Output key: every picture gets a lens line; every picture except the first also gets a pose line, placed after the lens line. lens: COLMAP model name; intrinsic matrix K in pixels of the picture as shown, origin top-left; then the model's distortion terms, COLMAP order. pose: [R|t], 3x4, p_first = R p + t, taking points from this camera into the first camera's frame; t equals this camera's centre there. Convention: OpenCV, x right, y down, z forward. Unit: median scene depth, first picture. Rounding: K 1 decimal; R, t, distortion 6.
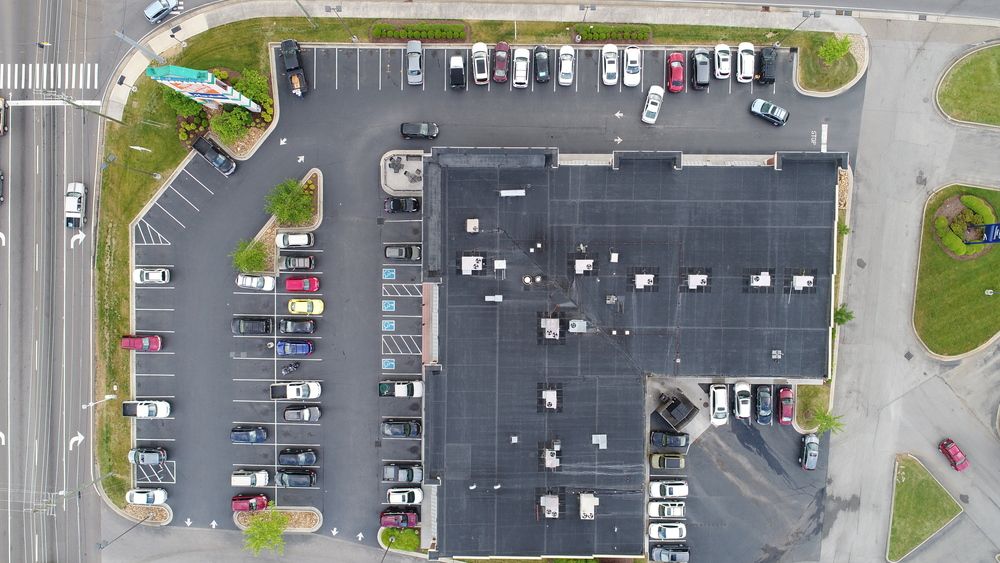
lens RADIAL K [[671.1, 0, 500.0], [0, 671.1, 281.5], [0, 0, 1]] dist [0.001743, 0.000810]
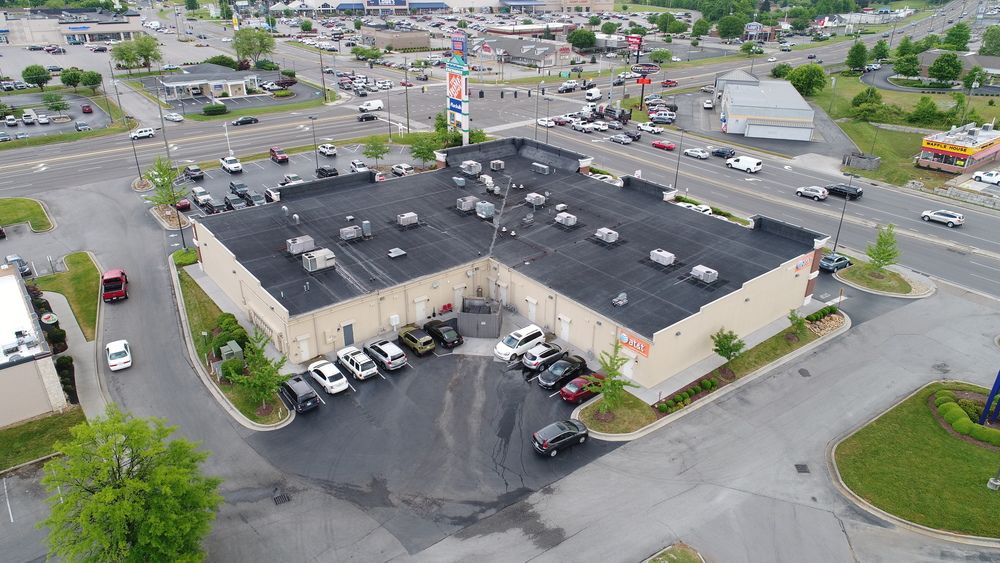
lens RADIAL K [[671.1, 0, 500.0], [0, 671.1, 281.5], [0, 0, 1]] dist [0.001743, 0.000810]
pose [[0.635028, 0.352503, -0.687372, 0.790551], [-0.771777, 0.251313, -0.584125, 0.610137], [-0.033160, 0.901434, 0.431645, 0.625024]]
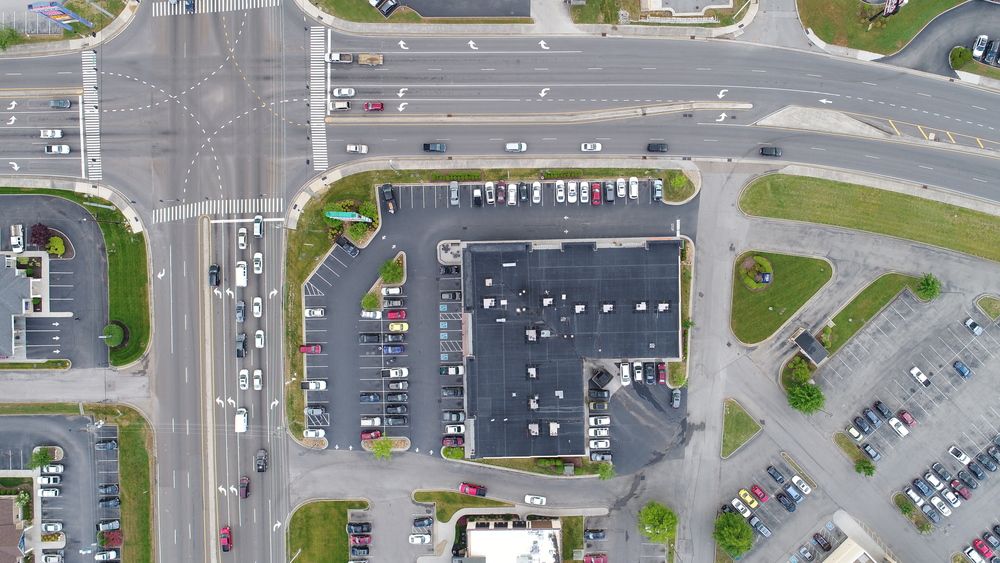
lens RADIAL K [[671.1, 0, 500.0], [0, 671.1, 281.5], [0, 0, 1]] dist [0.001743, 0.000810]
pose [[0.999530, -0.029090, -0.009656, 0.008995], [0.029017, 0.999550, -0.007599, -0.065273], [0.009873, 0.007315, 0.999925, -0.839691]]
